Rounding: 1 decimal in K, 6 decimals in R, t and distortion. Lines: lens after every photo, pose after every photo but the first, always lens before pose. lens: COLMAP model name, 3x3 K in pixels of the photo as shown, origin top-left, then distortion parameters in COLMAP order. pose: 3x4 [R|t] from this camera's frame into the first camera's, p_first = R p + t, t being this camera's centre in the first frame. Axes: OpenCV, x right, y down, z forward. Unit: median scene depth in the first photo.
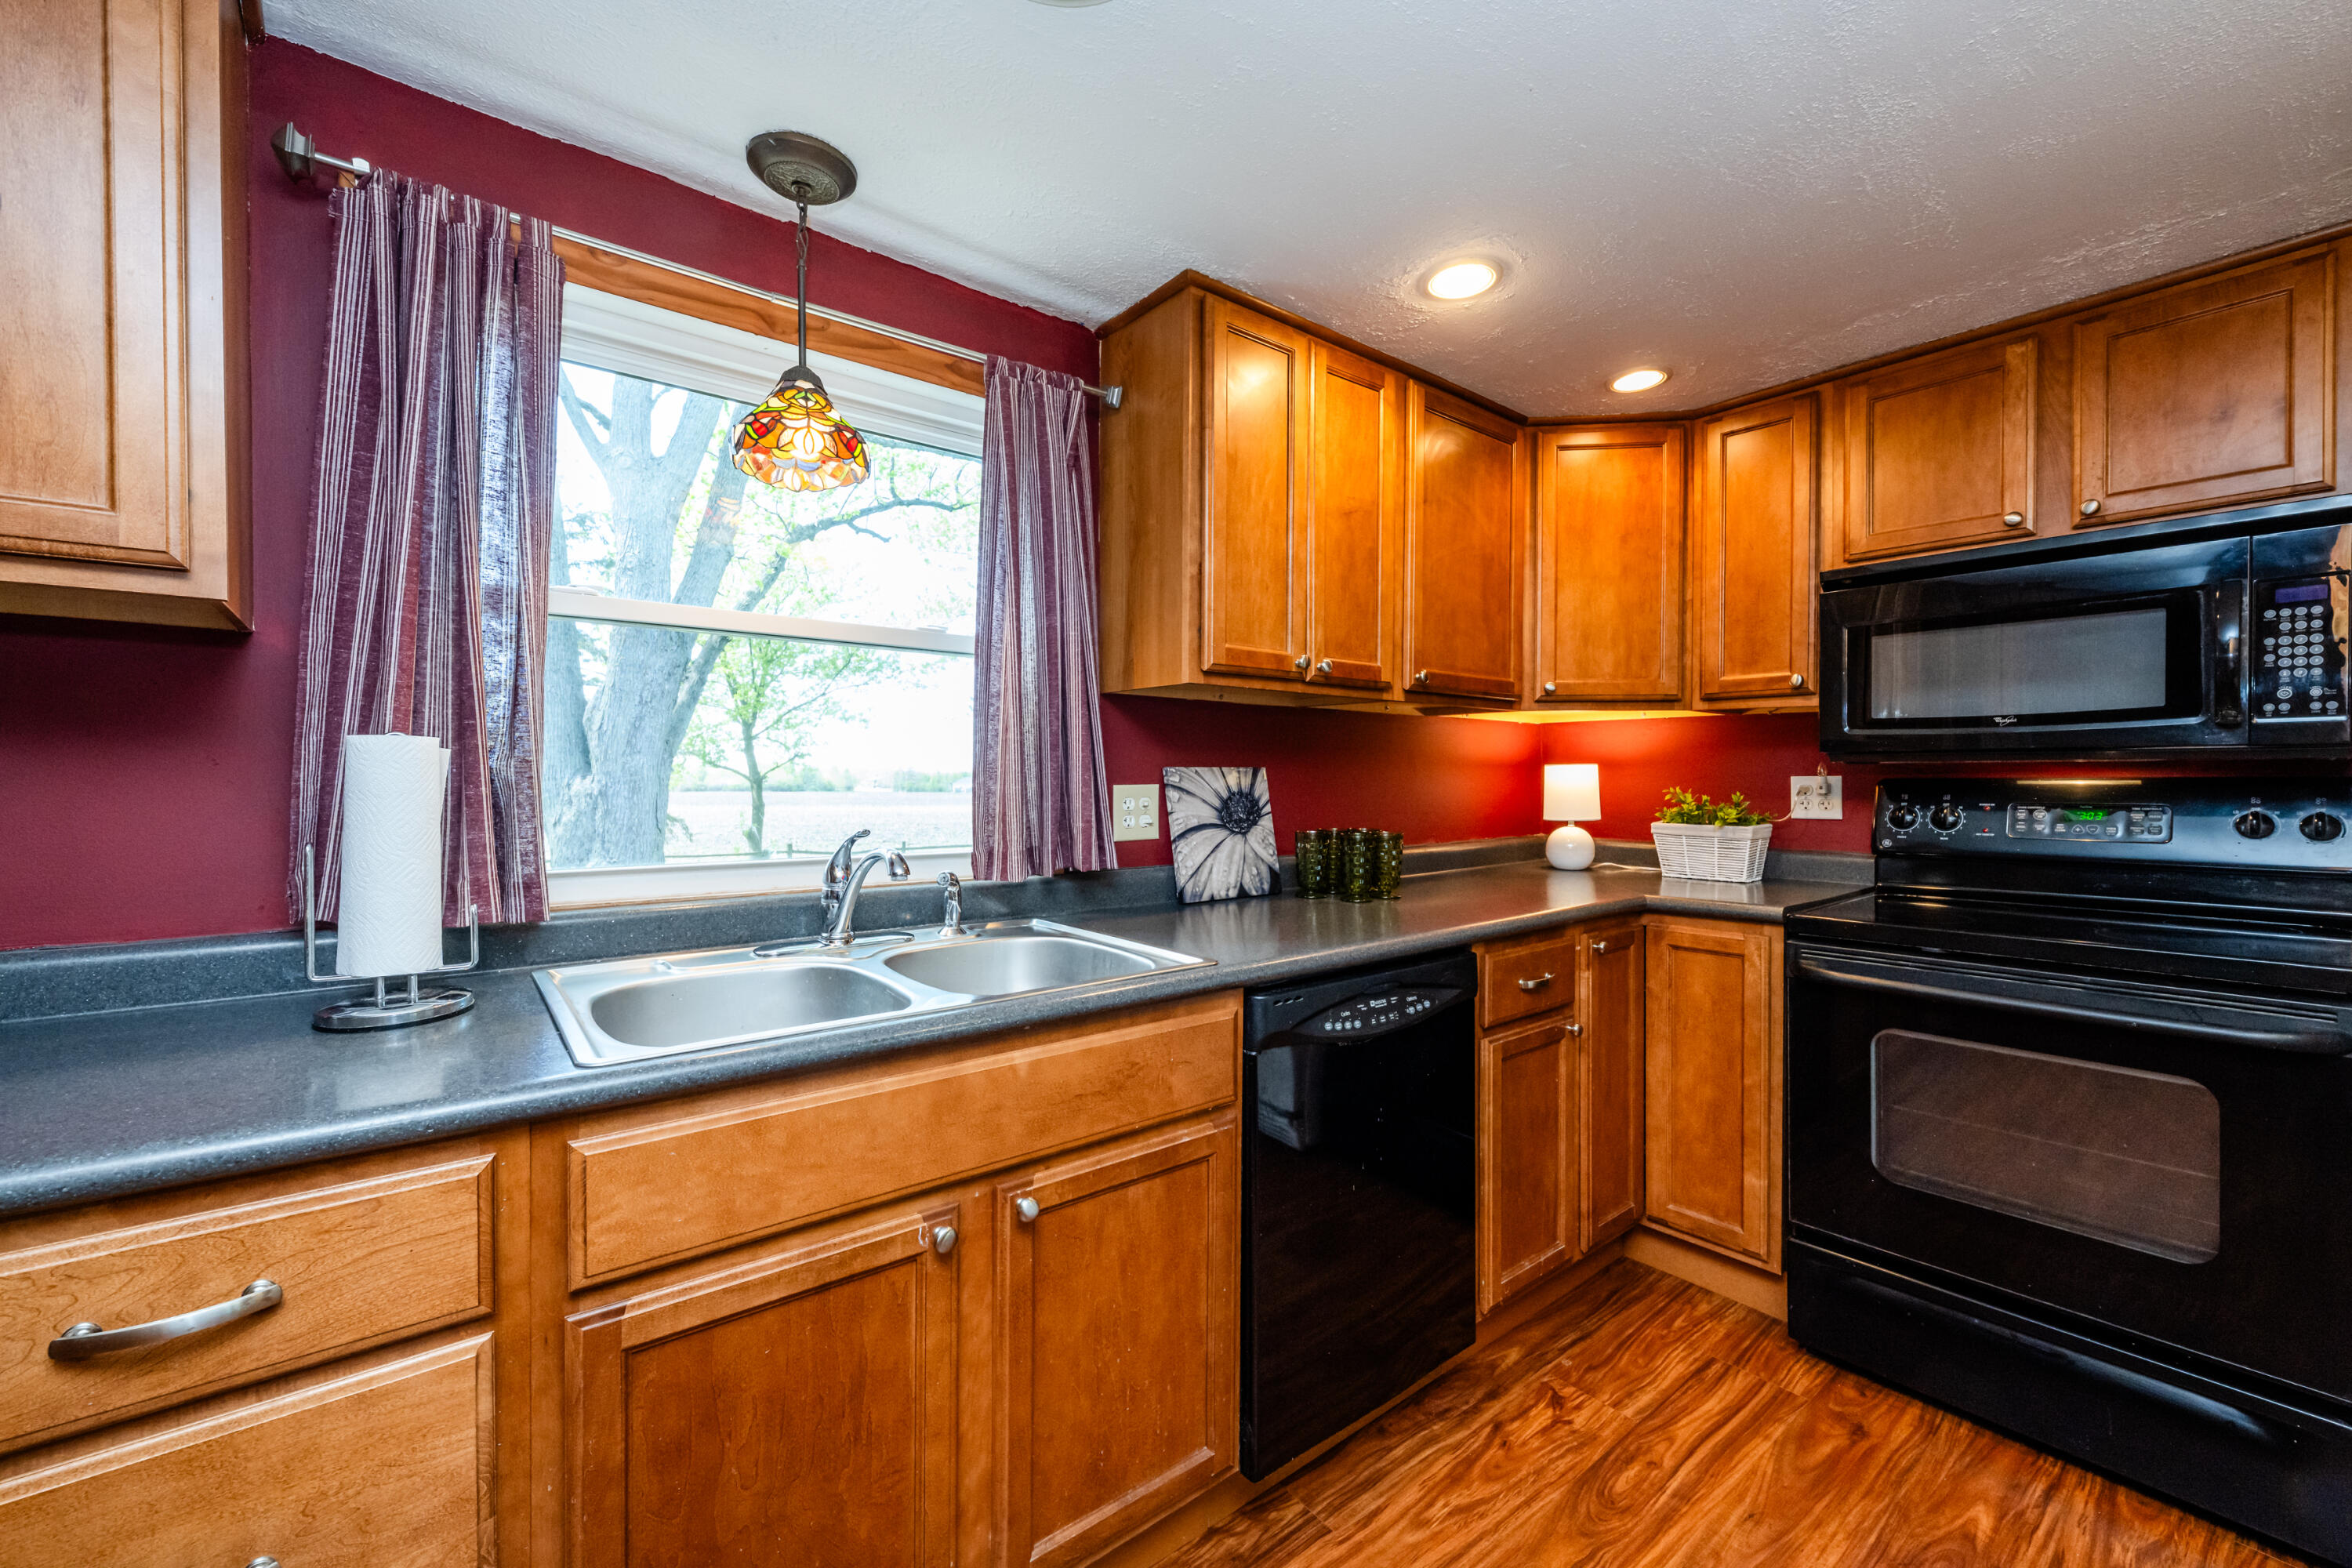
lens RADIAL K [[939.1, 0, 1161.7], [0, 939.1, 785.2], [0, 0, 1]] dist [-0.002521, -0.000045]
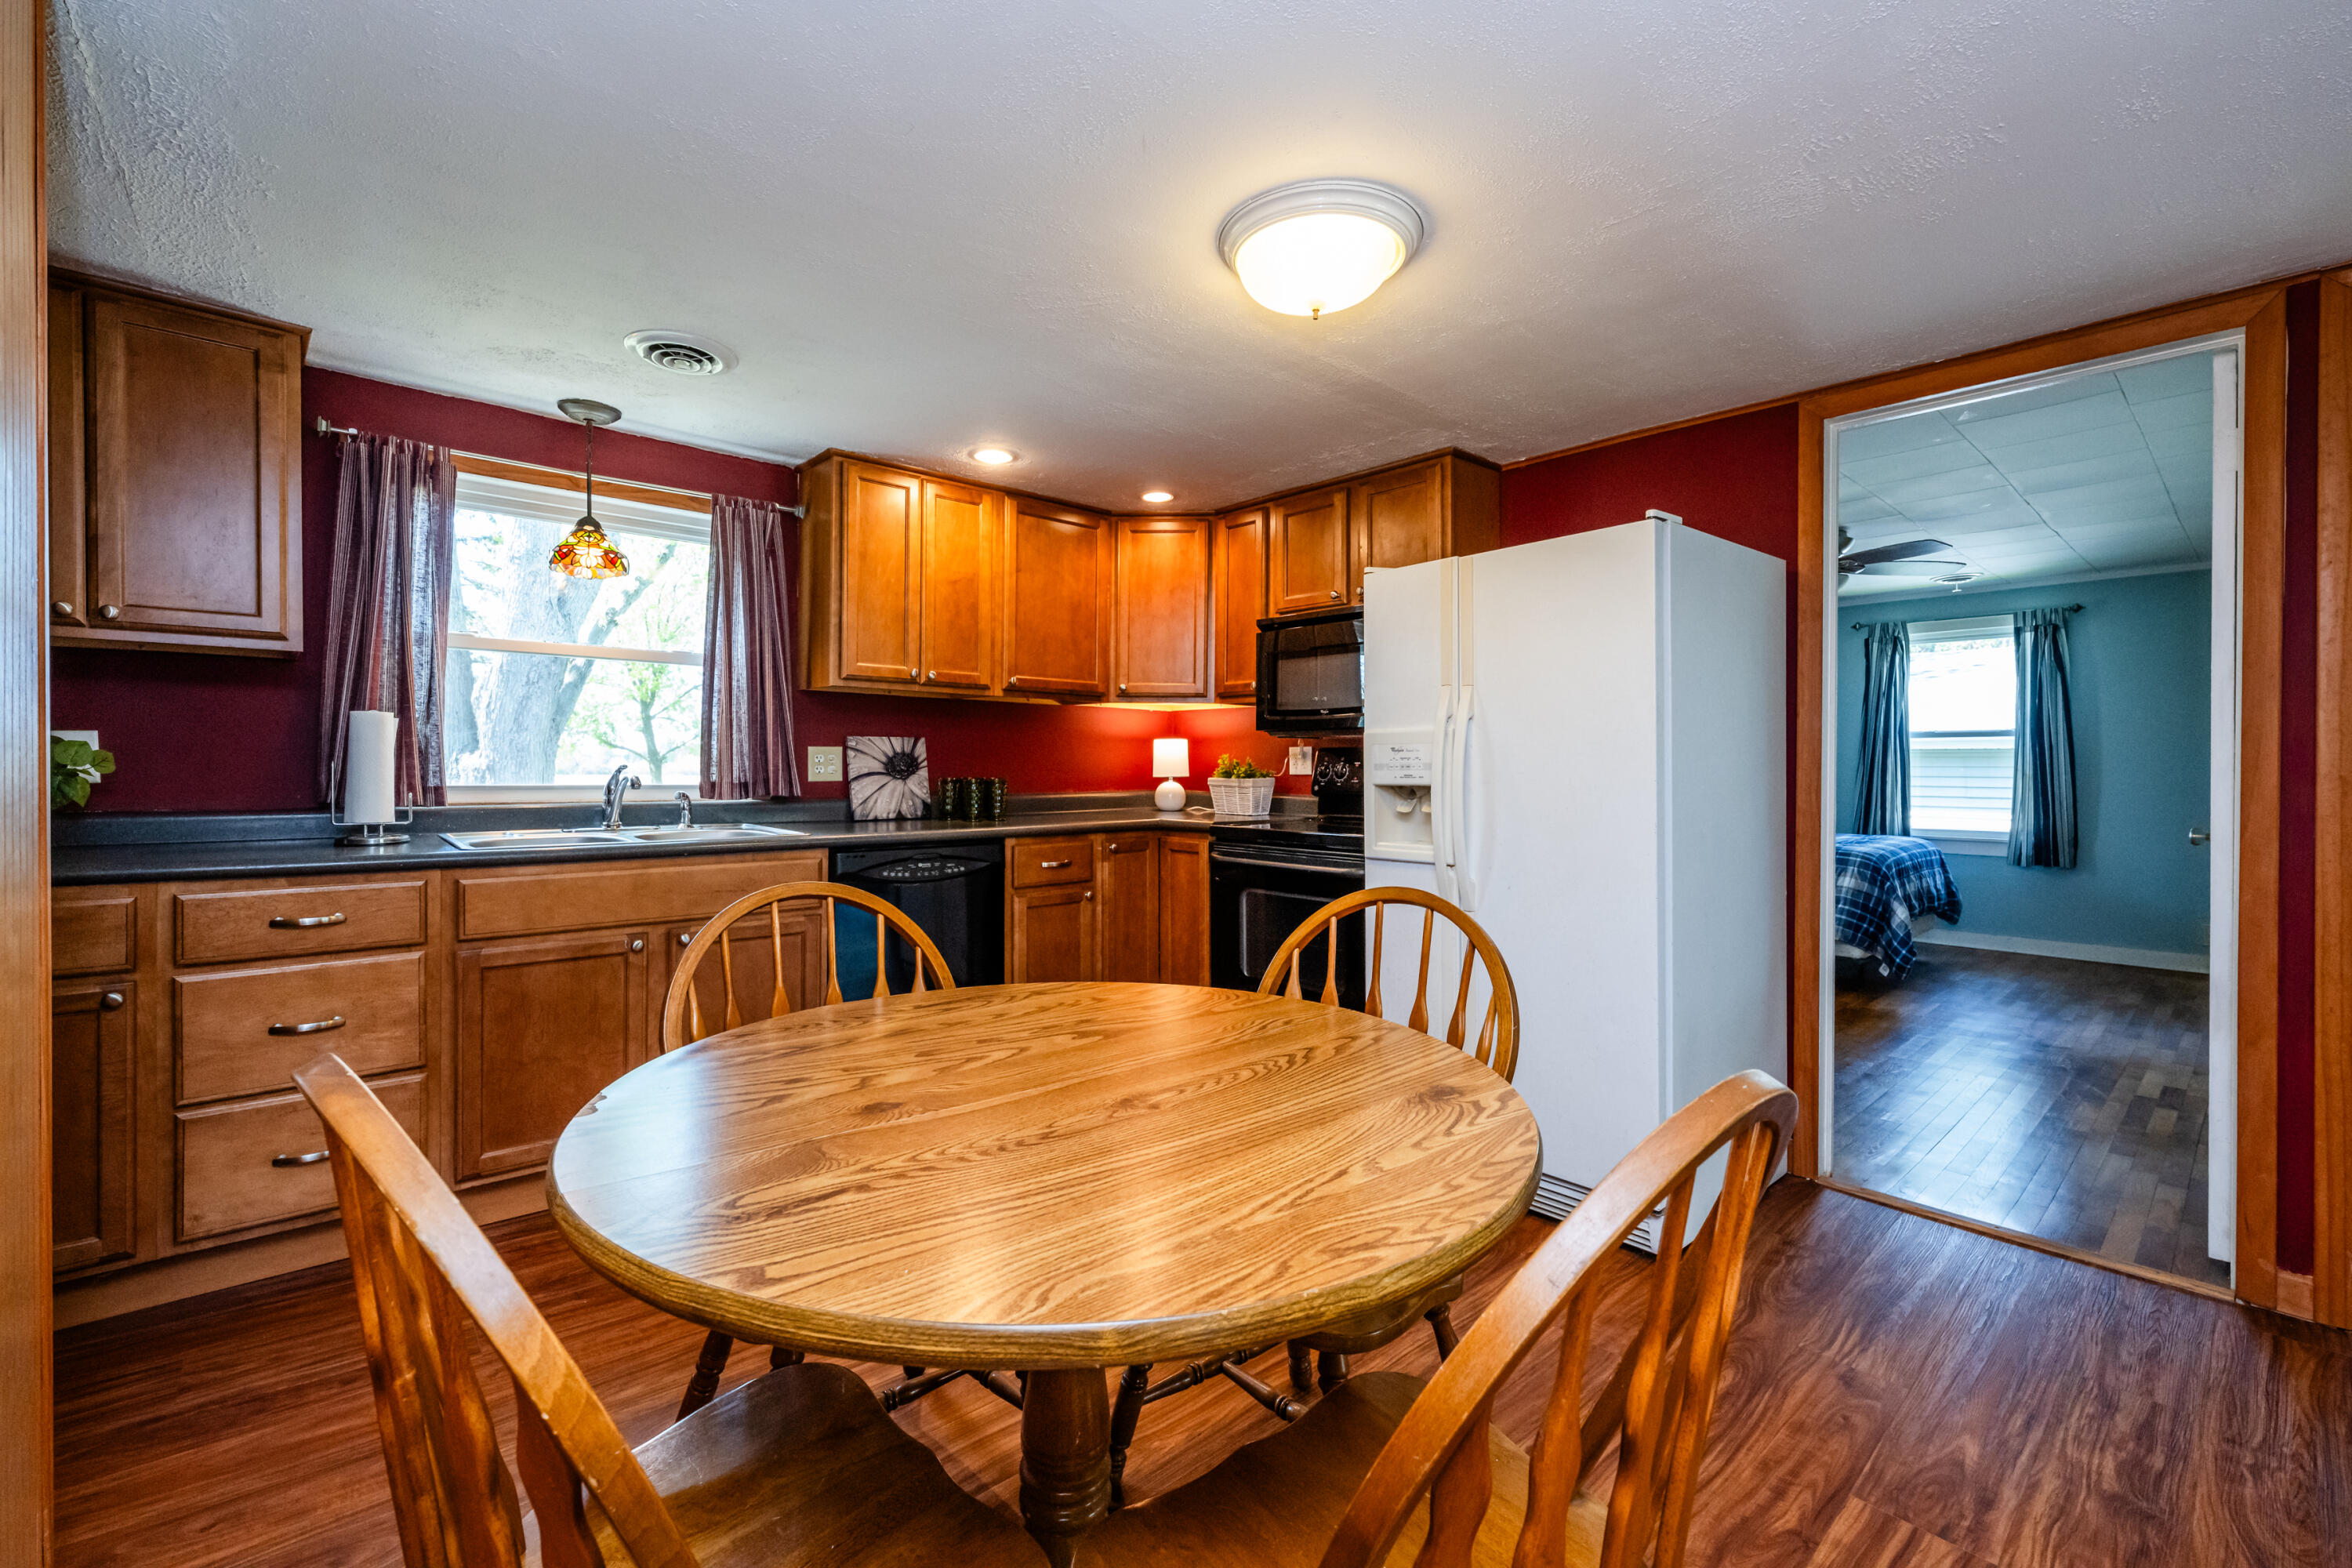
lens RADIAL K [[977.6, 0, 1164.1], [0, 977.6, 773.2], [0, 0, 1]] dist [0.000321, -0.000423]
pose [[0.998012, 0.005275, 0.062803, 0.517285], [-0.005392, 0.999984, 0.001682, 0.045523], [-0.062793, -0.002018, 0.998025, -0.822126]]
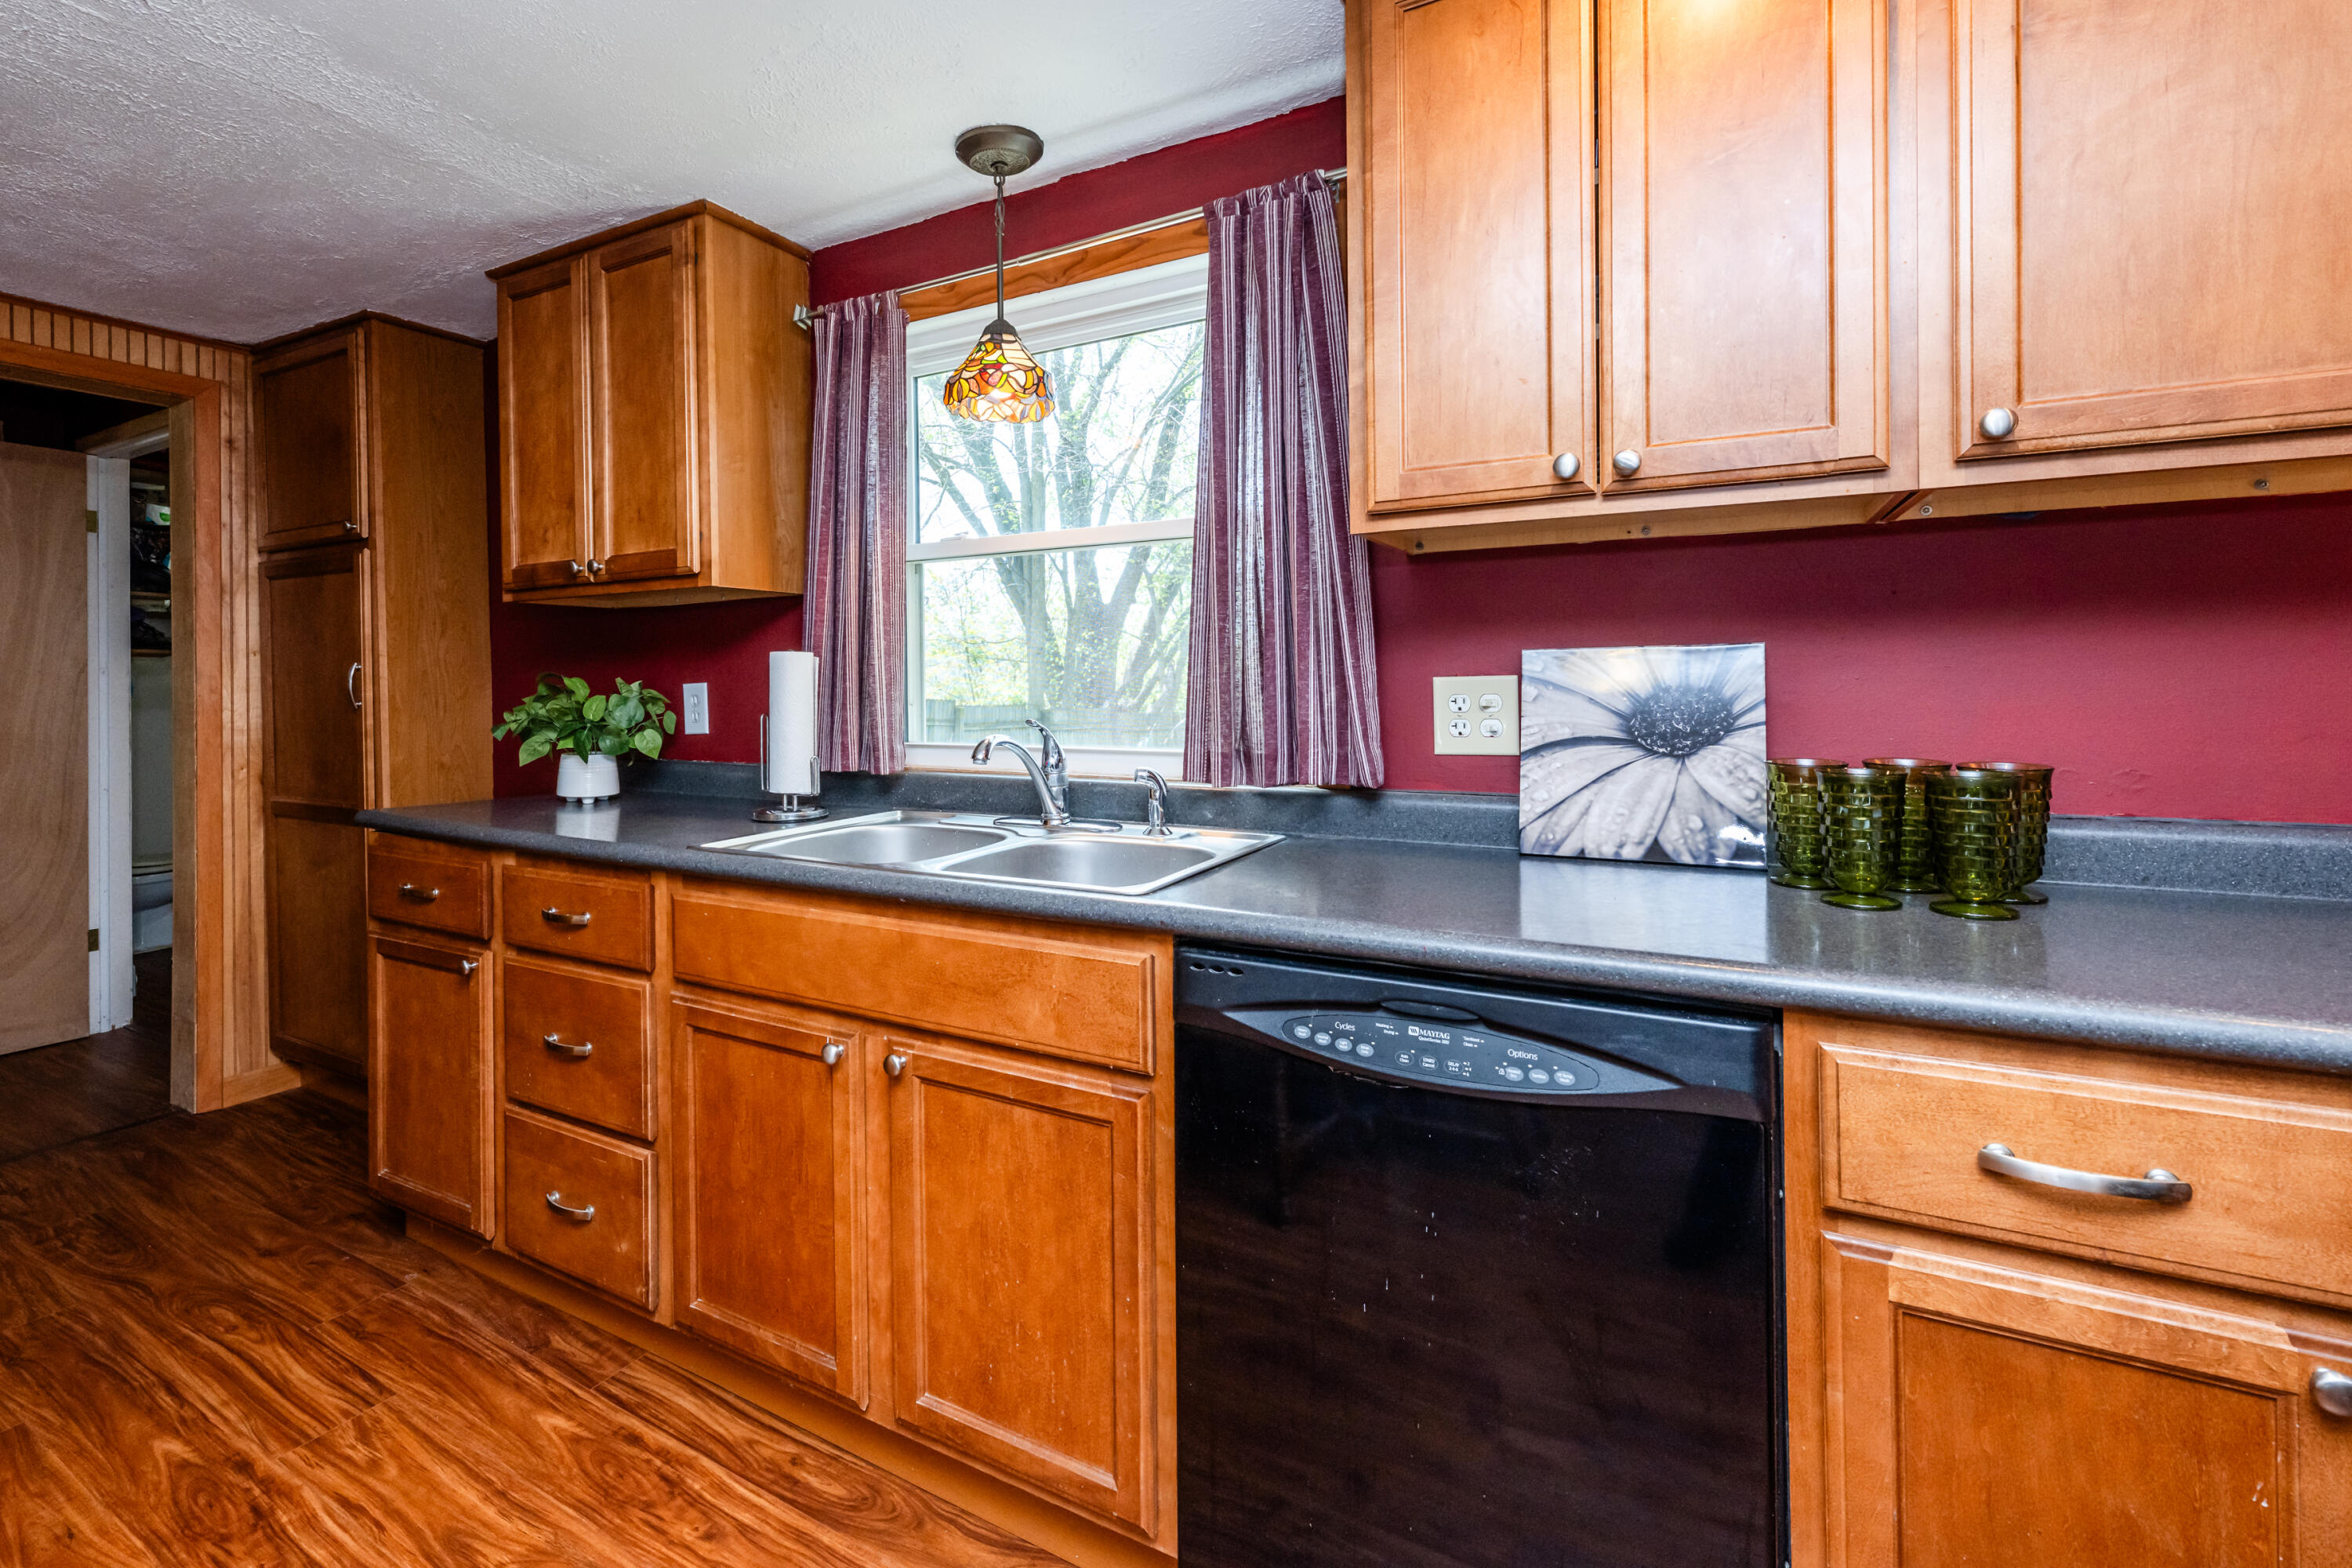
lens RADIAL K [[1052.8, 0, 1076.3], [0, 1052.8, 700.1], [0, 0, 1]] dist [-0.001239, -0.000217]
pose [[0.357995, 0.007019, -0.933697, 0.702880], [0.002573, 0.999961, 0.008504, 0.011406], [0.933720, -0.005447, 0.357963, 0.500708]]
